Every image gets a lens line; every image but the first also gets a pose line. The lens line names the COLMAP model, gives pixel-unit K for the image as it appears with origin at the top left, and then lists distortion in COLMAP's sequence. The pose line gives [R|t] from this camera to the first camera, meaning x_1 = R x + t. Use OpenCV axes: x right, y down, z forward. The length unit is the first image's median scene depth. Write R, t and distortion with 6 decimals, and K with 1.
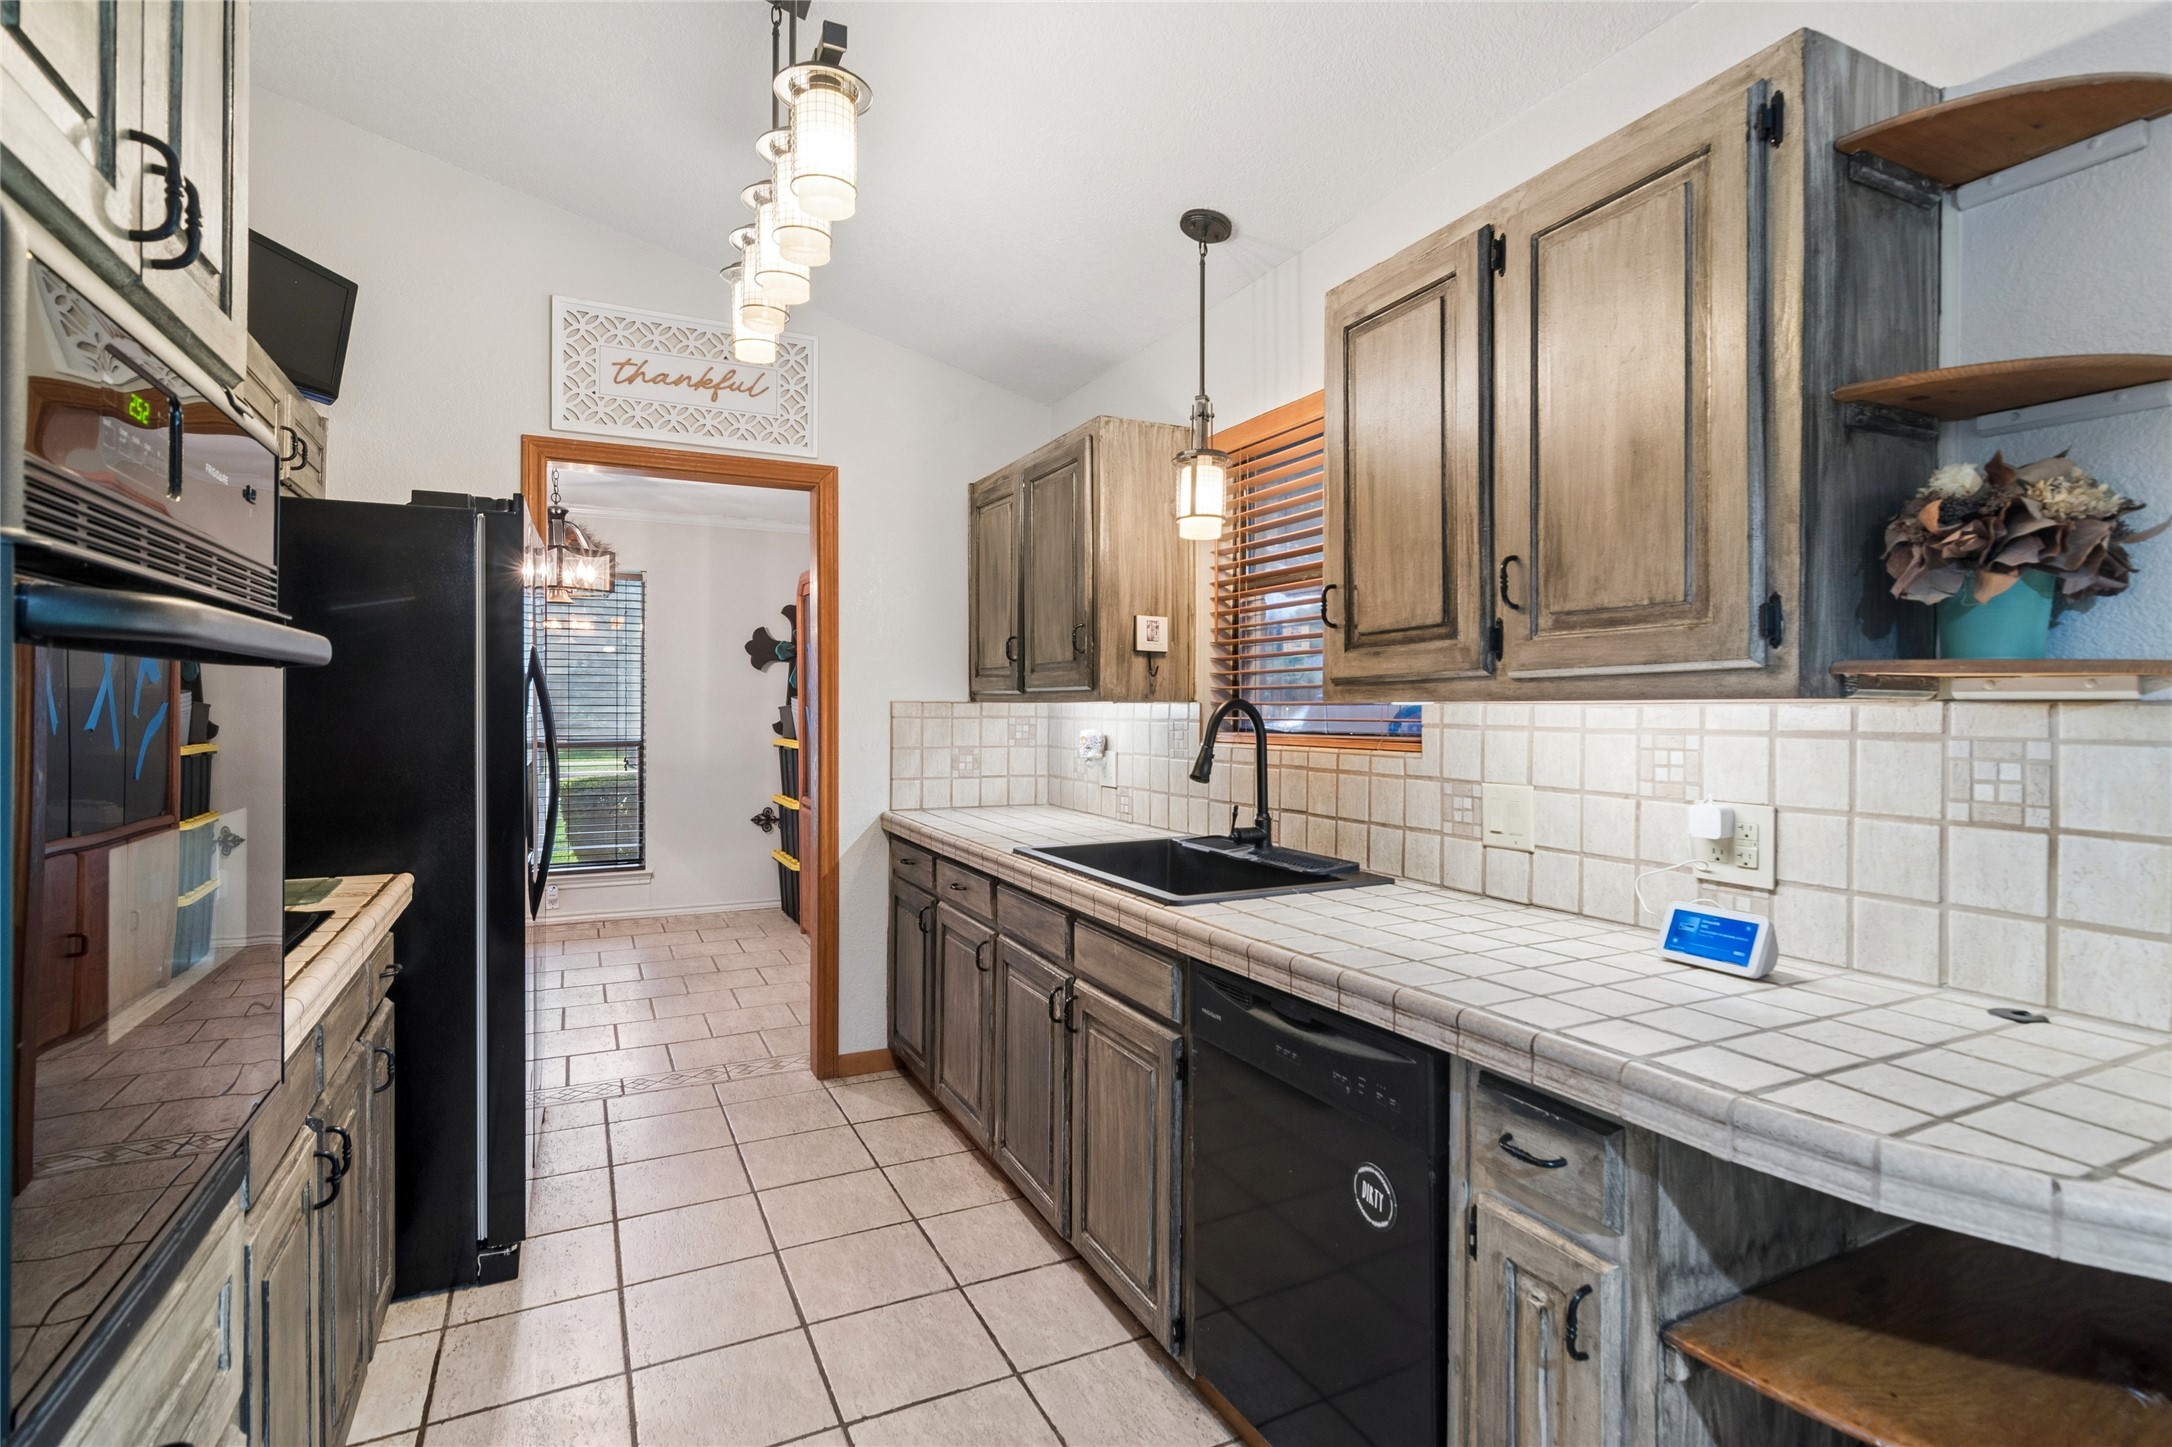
lens RADIAL K [[1036.3, 0, 1086.0], [0, 1036.3, 723.5], [0, 0, 1]] dist [-0.004502, 0.000546]
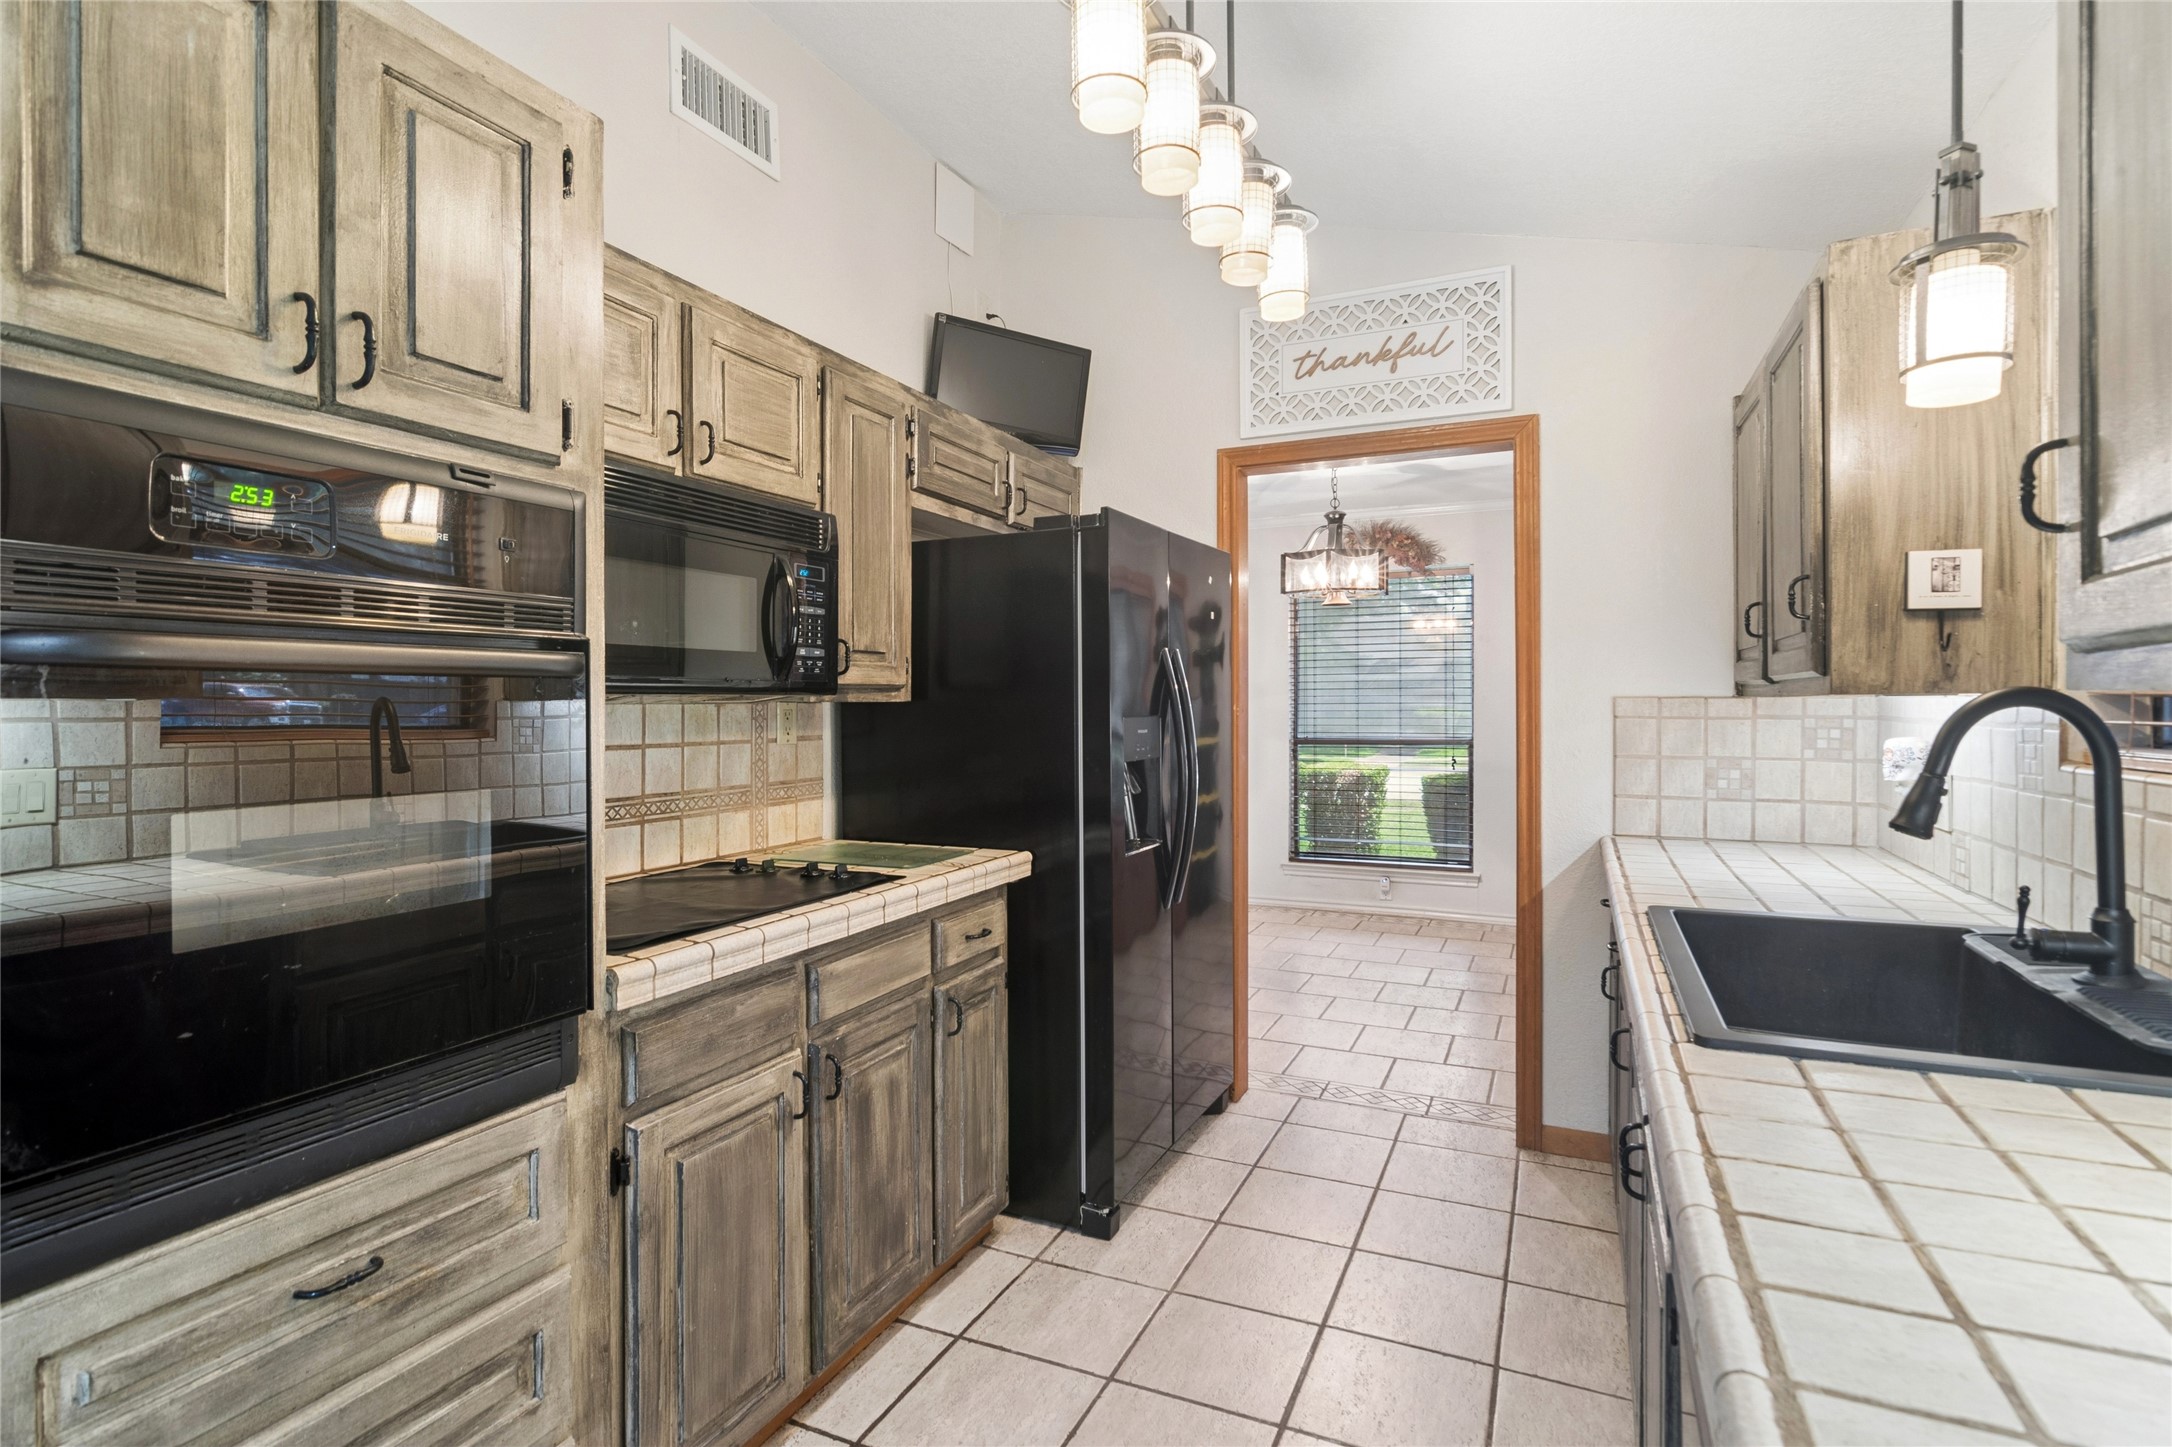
lens RADIAL K [[1036.3, 0, 1086.0], [0, 1036.3, 723.5], [0, 0, 1]] dist [-0.004502, 0.000546]
pose [[0.637038, 0.008413, -0.770787, 0.181135], [-0.005918, 0.999964, 0.006024, -0.003959], [0.770810, 0.000724, 0.637065, 0.209418]]
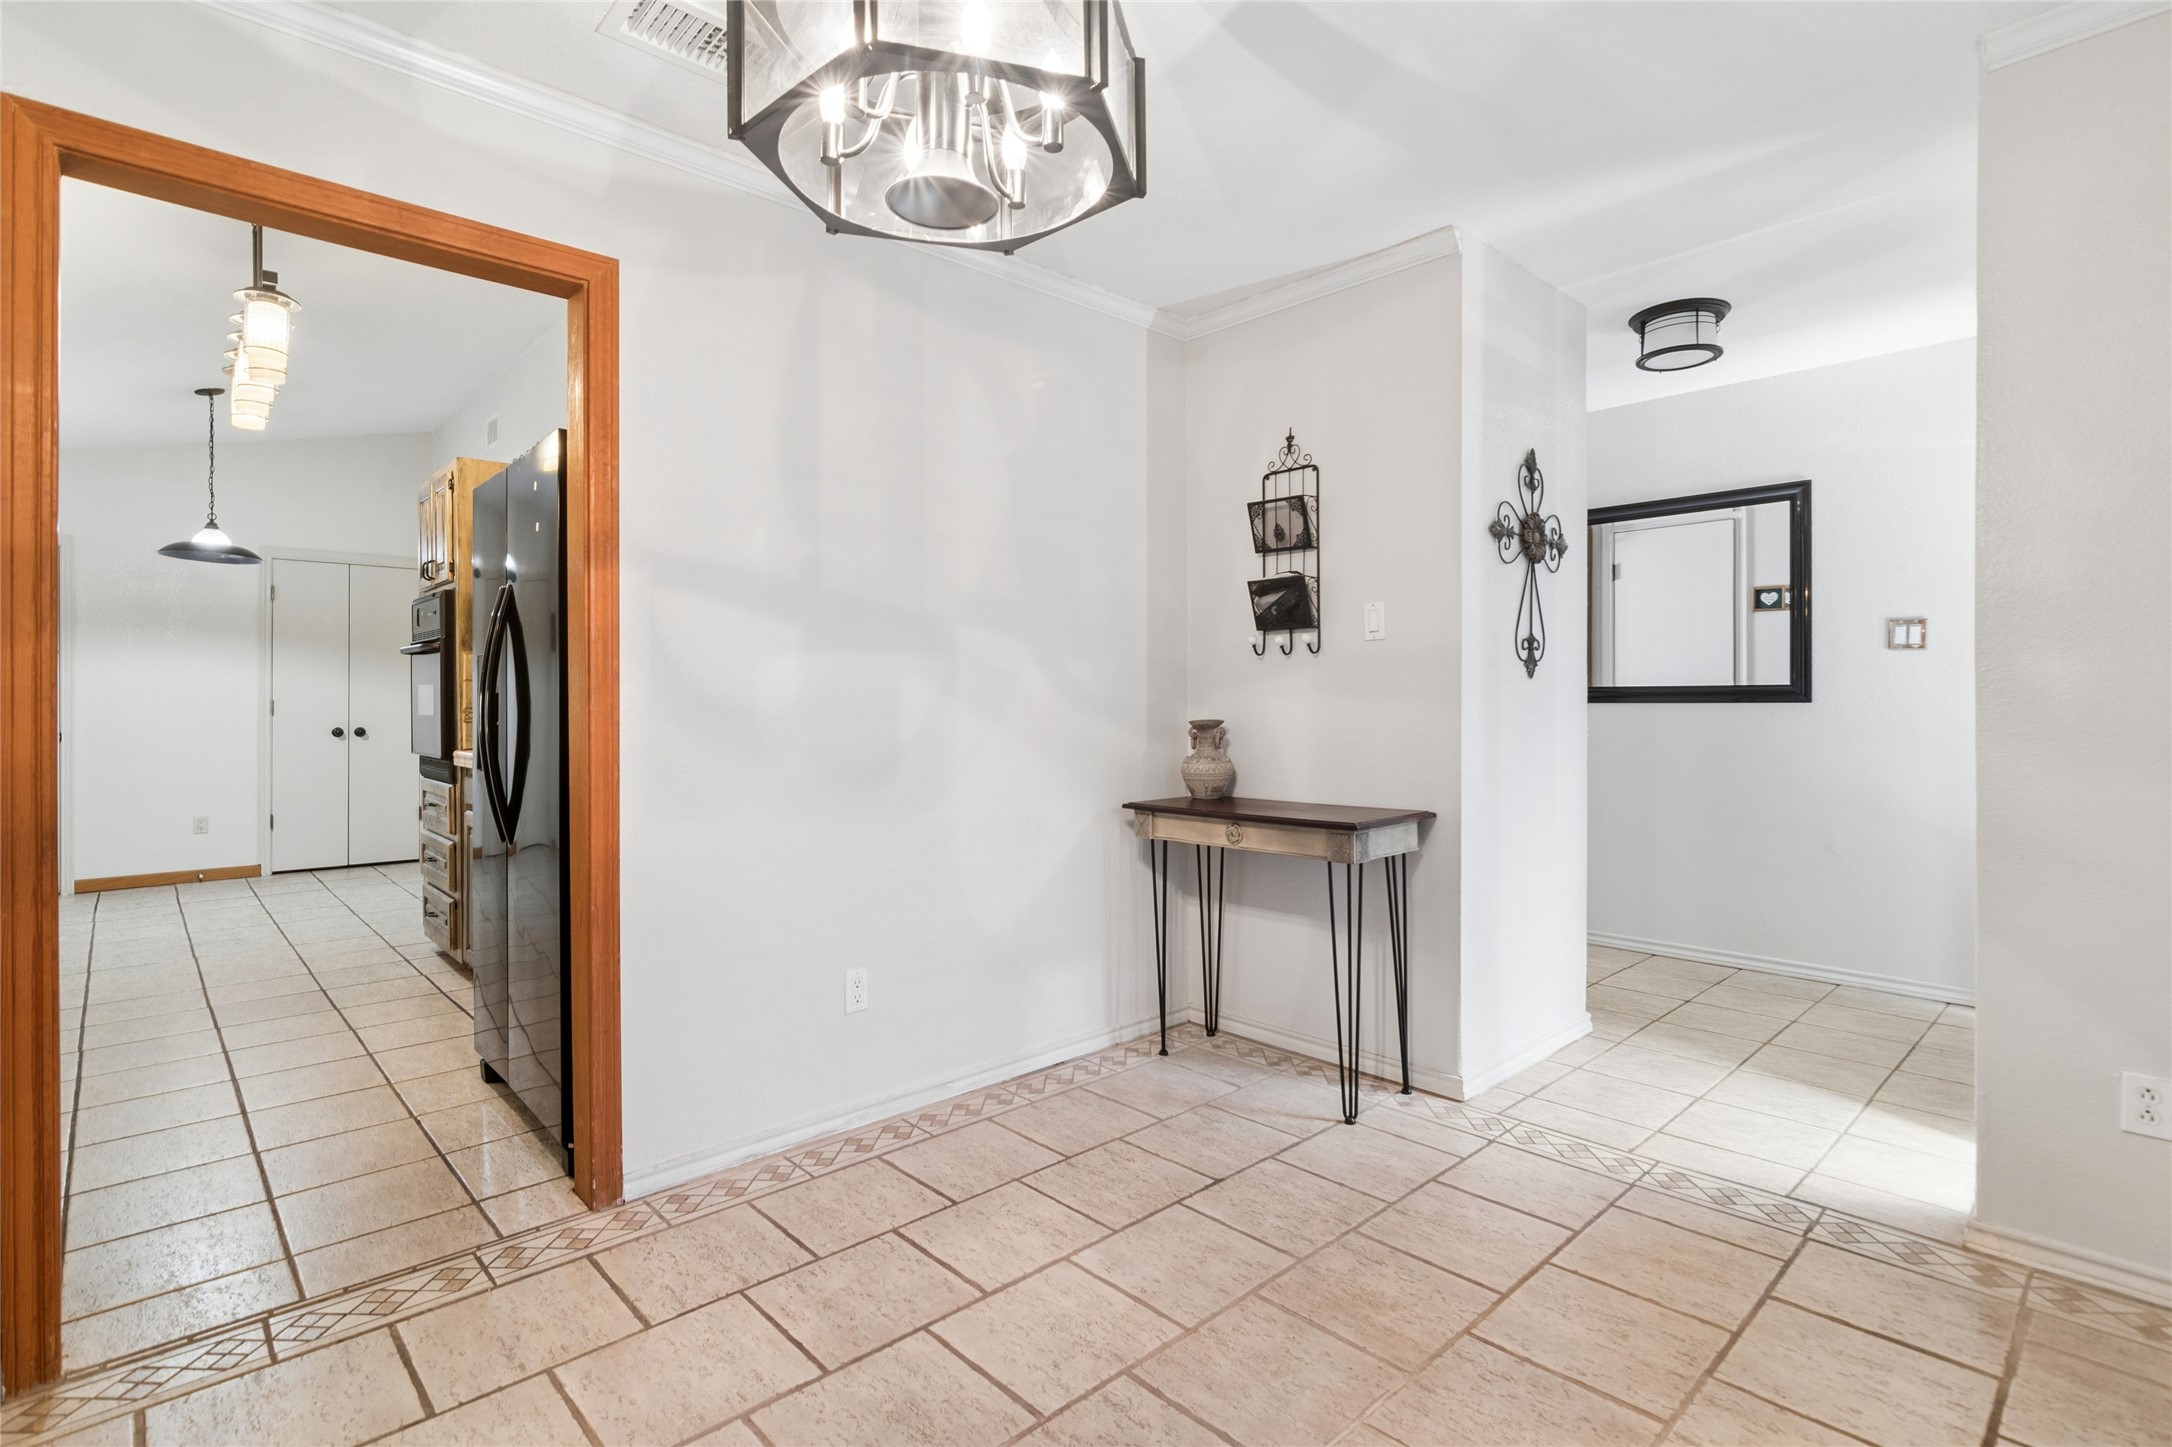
lens RADIAL K [[1036.3, 0, 1086.0], [0, 1036.3, 723.5], [0, 0, 1]] dist [-0.004502, 0.000546]
pose [[-0.956463, 0.002904, -0.291838, -0.613035], [-0.000806, 0.999920, 0.012594, 0.040915], [0.291851, 0.012281, -0.956385, 1.710446]]
